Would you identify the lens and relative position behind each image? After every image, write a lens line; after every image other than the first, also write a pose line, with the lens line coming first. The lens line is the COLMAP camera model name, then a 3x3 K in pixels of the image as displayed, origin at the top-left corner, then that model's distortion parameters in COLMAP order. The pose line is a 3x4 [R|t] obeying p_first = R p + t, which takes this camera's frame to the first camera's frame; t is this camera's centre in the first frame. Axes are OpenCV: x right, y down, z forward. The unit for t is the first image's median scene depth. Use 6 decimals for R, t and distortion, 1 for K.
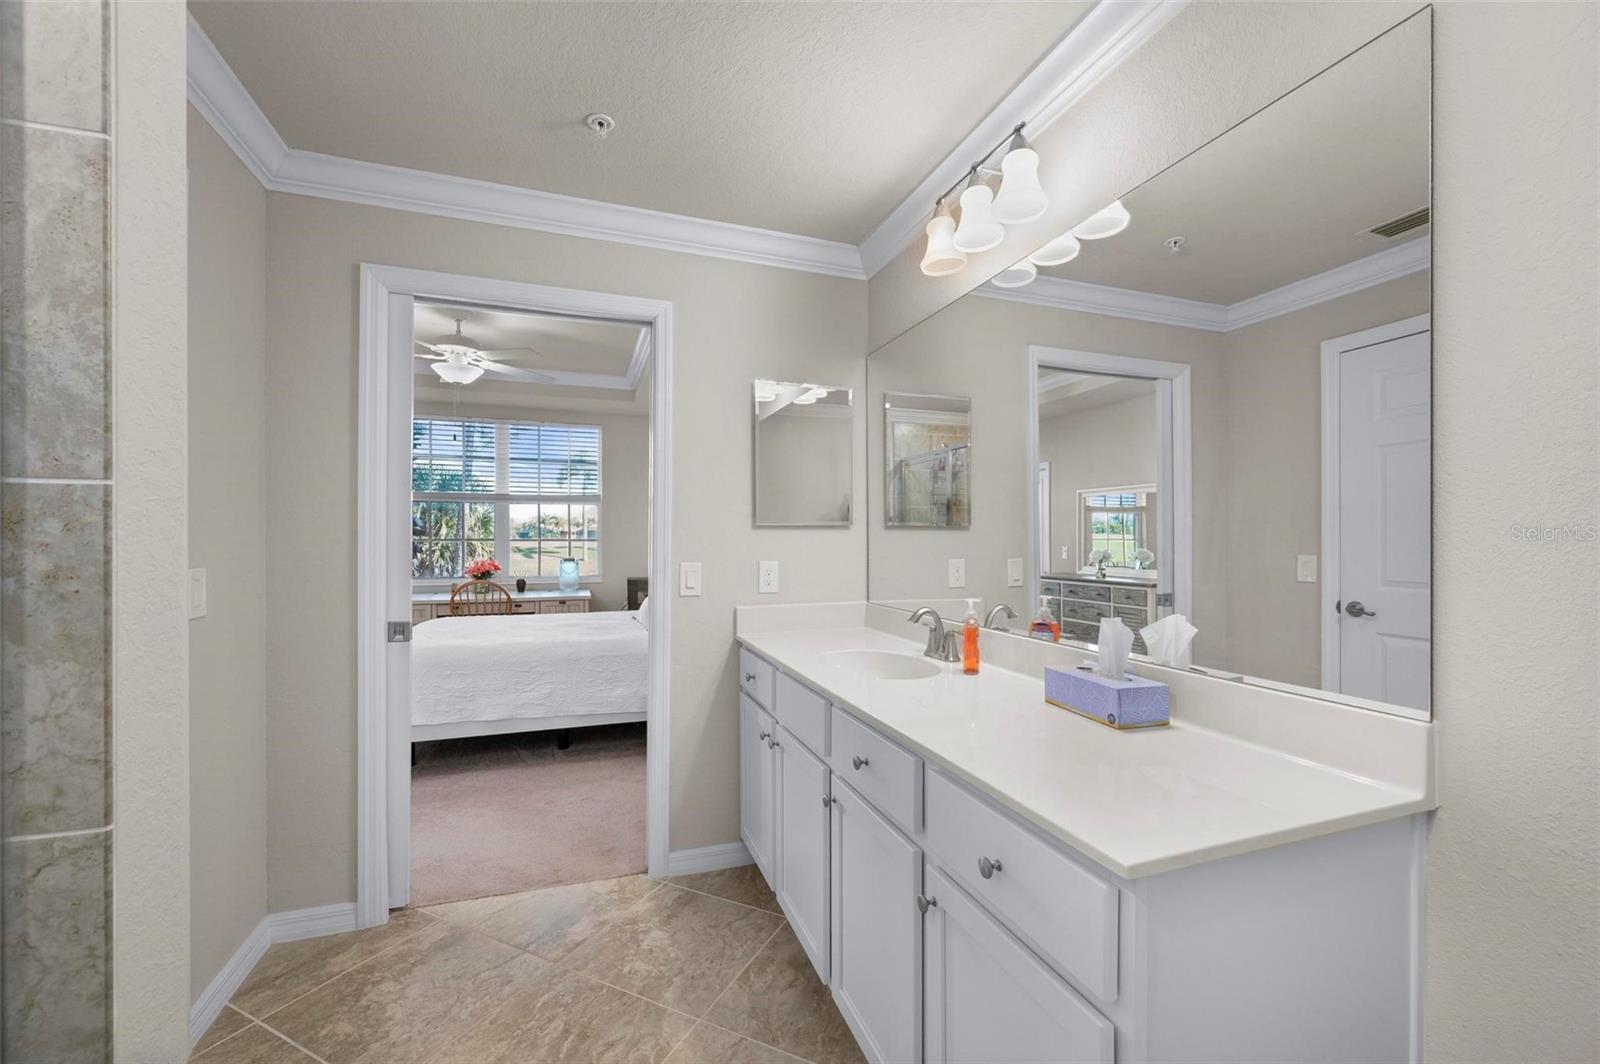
lens RADIAL K [[636.4, 0, 800.8], [0, 636.4, 535.2], [0, 0, 1]] dist [0.000622, -0.000130]
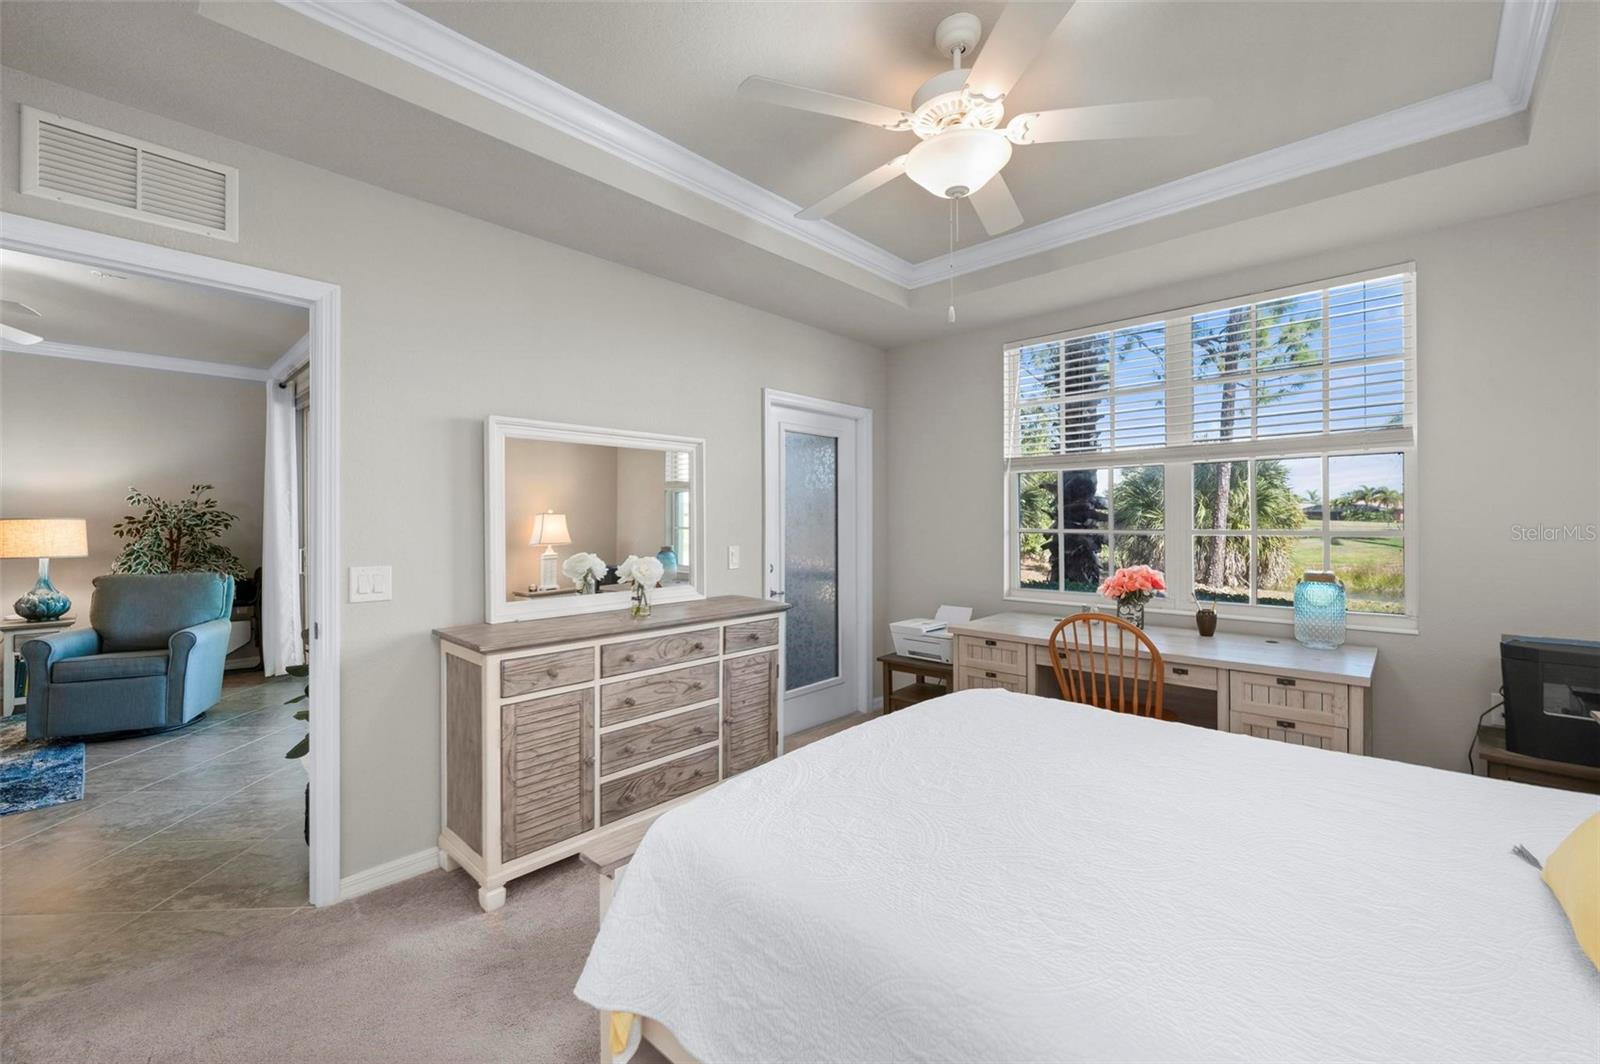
lens RADIAL K [[654.5, 0, 799.3], [0, 654.5, 525.3], [0, 0, 1]] dist [-0.001070, -0.000259]
pose [[0.456214, 0.000619, -0.889870, -0.126740], [0.011459, 0.999913, 0.006570, -0.006018], [0.889796, -0.013194, 0.456167, 0.485565]]
